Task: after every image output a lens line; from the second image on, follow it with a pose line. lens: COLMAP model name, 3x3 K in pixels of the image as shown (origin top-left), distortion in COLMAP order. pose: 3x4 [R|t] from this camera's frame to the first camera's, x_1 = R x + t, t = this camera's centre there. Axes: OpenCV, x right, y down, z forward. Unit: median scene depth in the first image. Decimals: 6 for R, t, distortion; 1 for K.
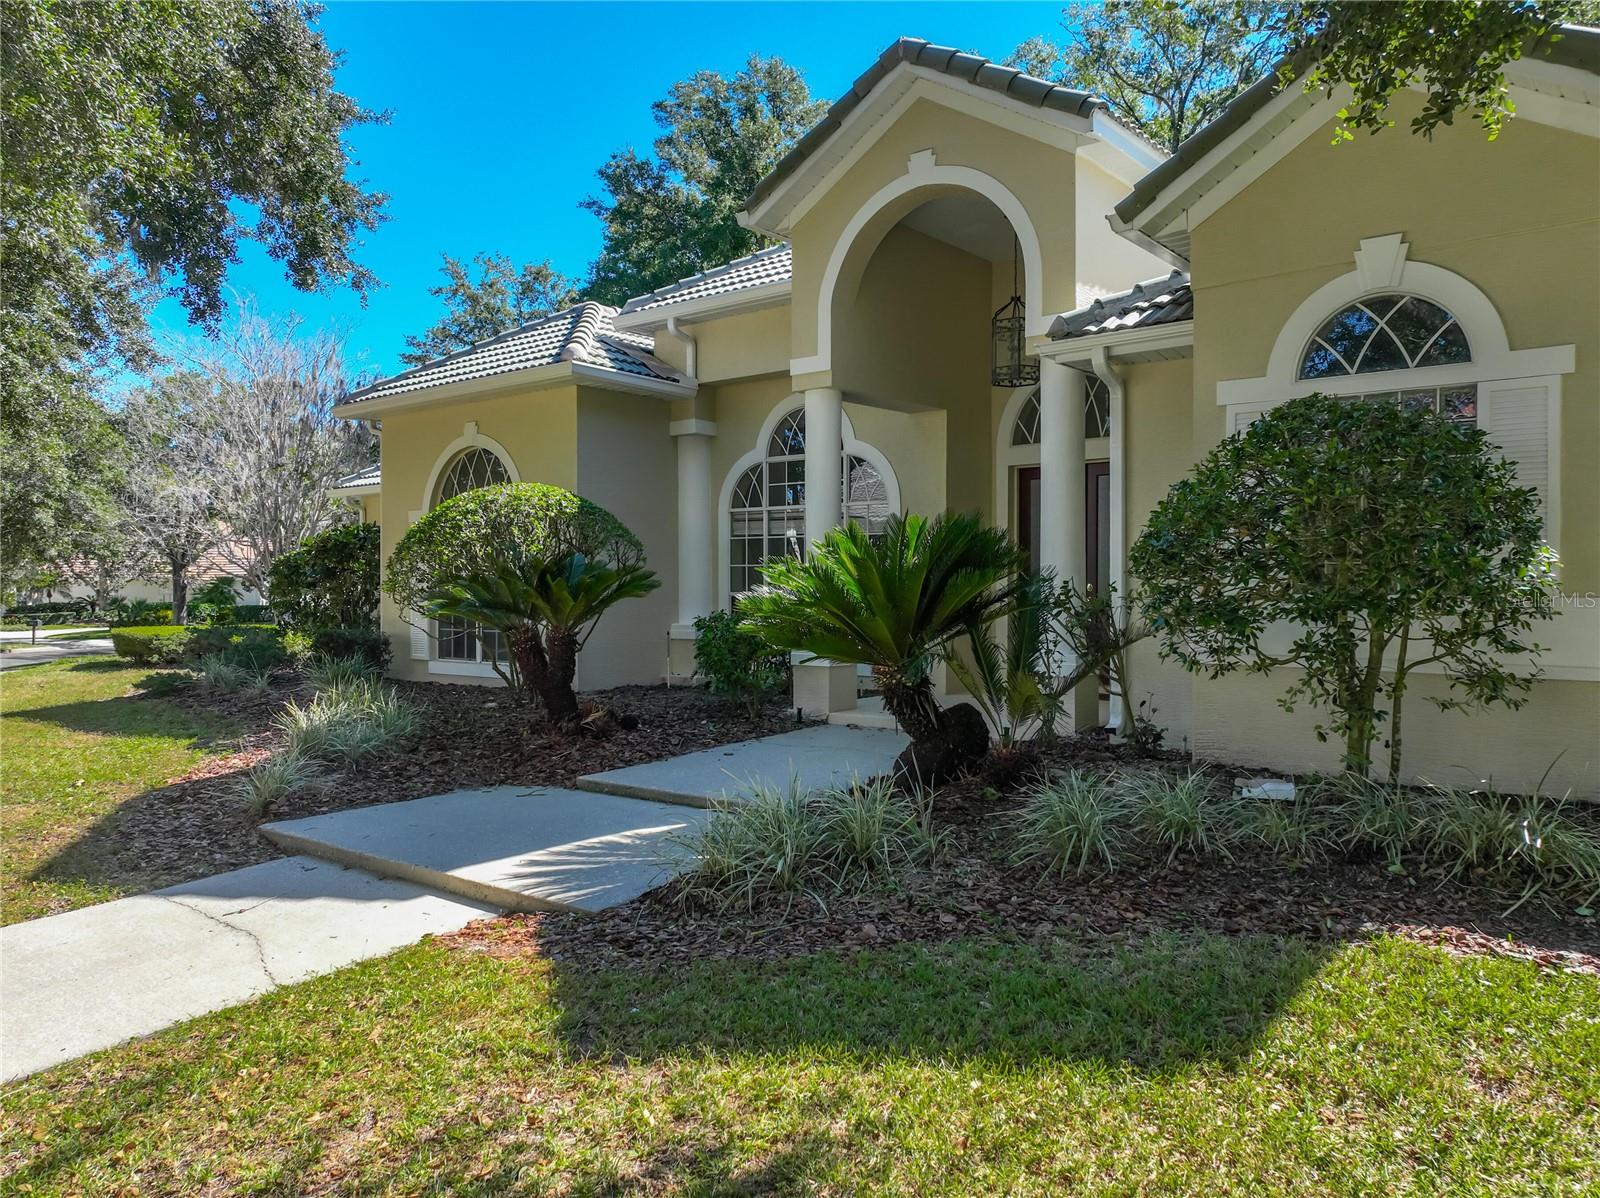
lens RADIAL K [[1153.9, 0, 800.0], [0, 1153.9, 599.0], [0, 0, 1]] dist [0.002351, 0.002458]
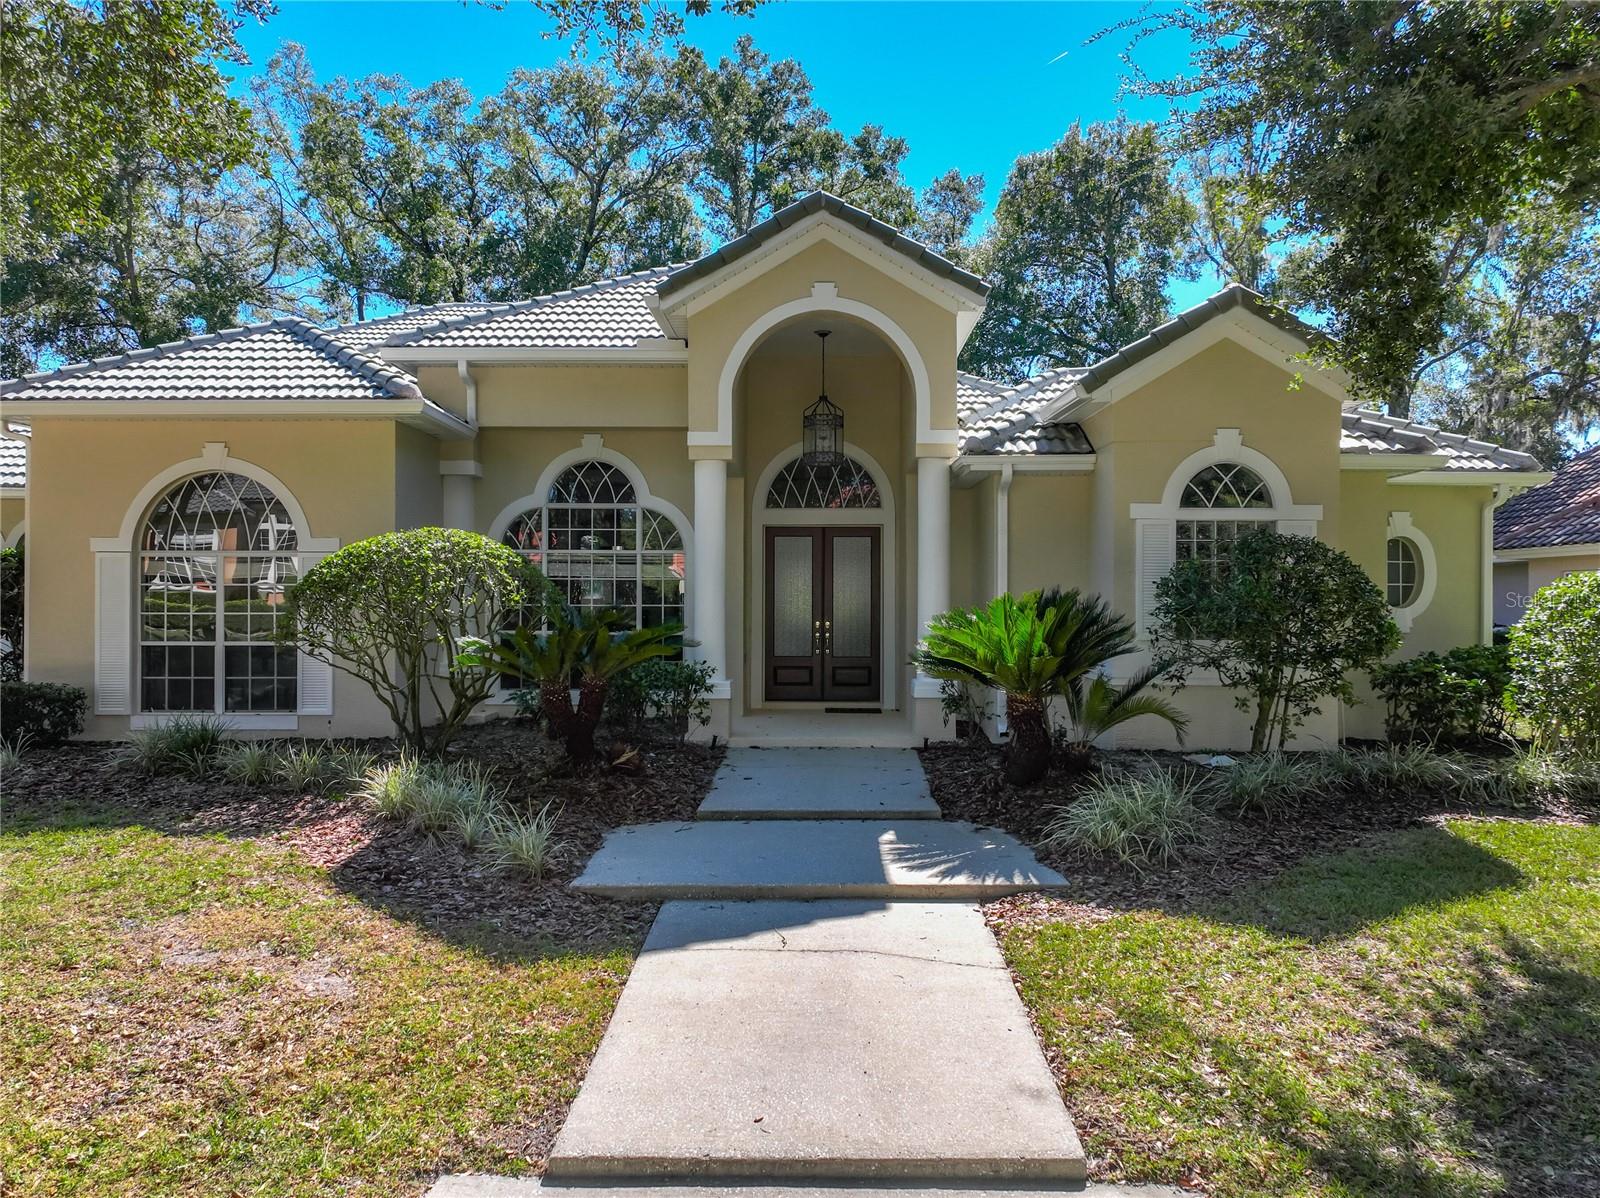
lens RADIAL K [[1126.7, 0, 800.0], [0, 1126.7, 599.0], [0, 0, 1]] dist [-0.000335, -0.000306]
pose [[0.777565, 0.001326, 0.628801, -0.802447], [0.004754, 0.999957, -0.007987, -0.041086], [-0.628785, 0.009200, 0.777525, 0.083014]]
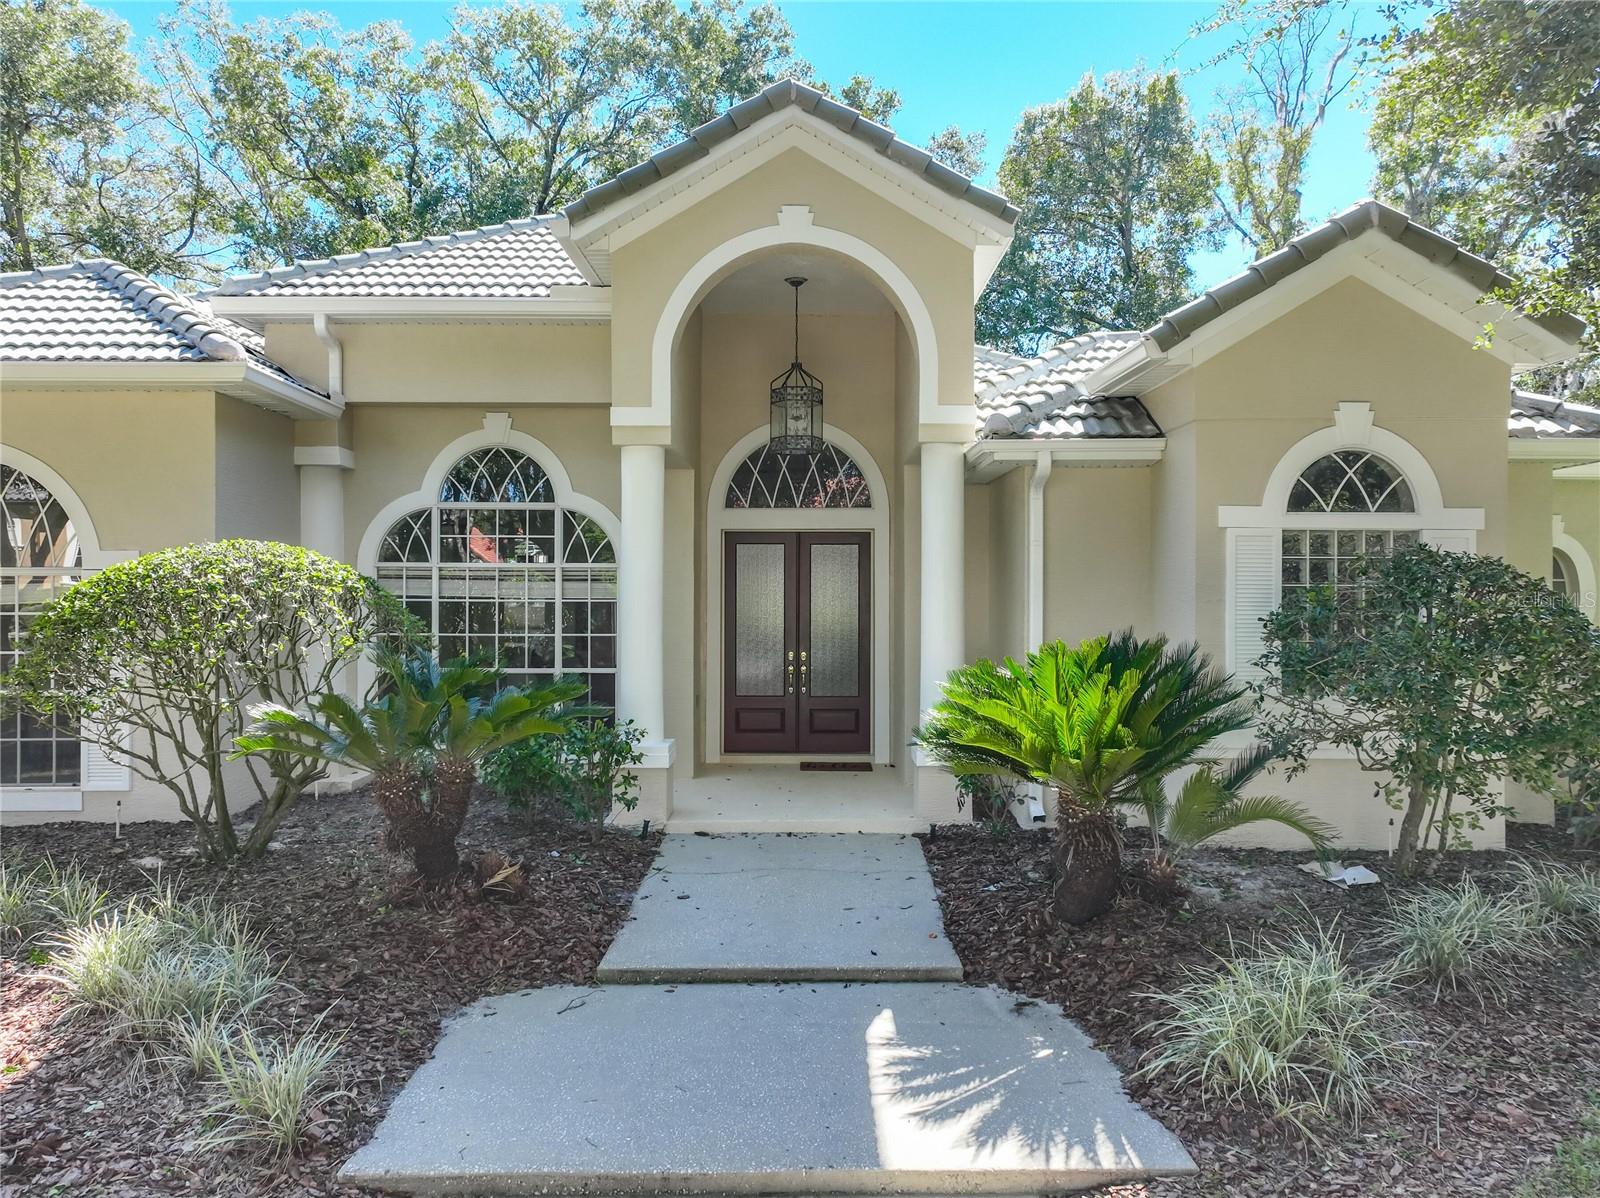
lens RADIAL K [[1153.9, 0, 800.0], [0, 1153.9, 599.0], [0, 0, 1]] dist [0.002351, 0.002458]
pose [[0.770525, -0.001971, 0.637407, -0.567547], [0.004858, 0.999984, -0.002780, -0.081819], [-0.637391, 0.005239, 0.770522, 0.336416]]
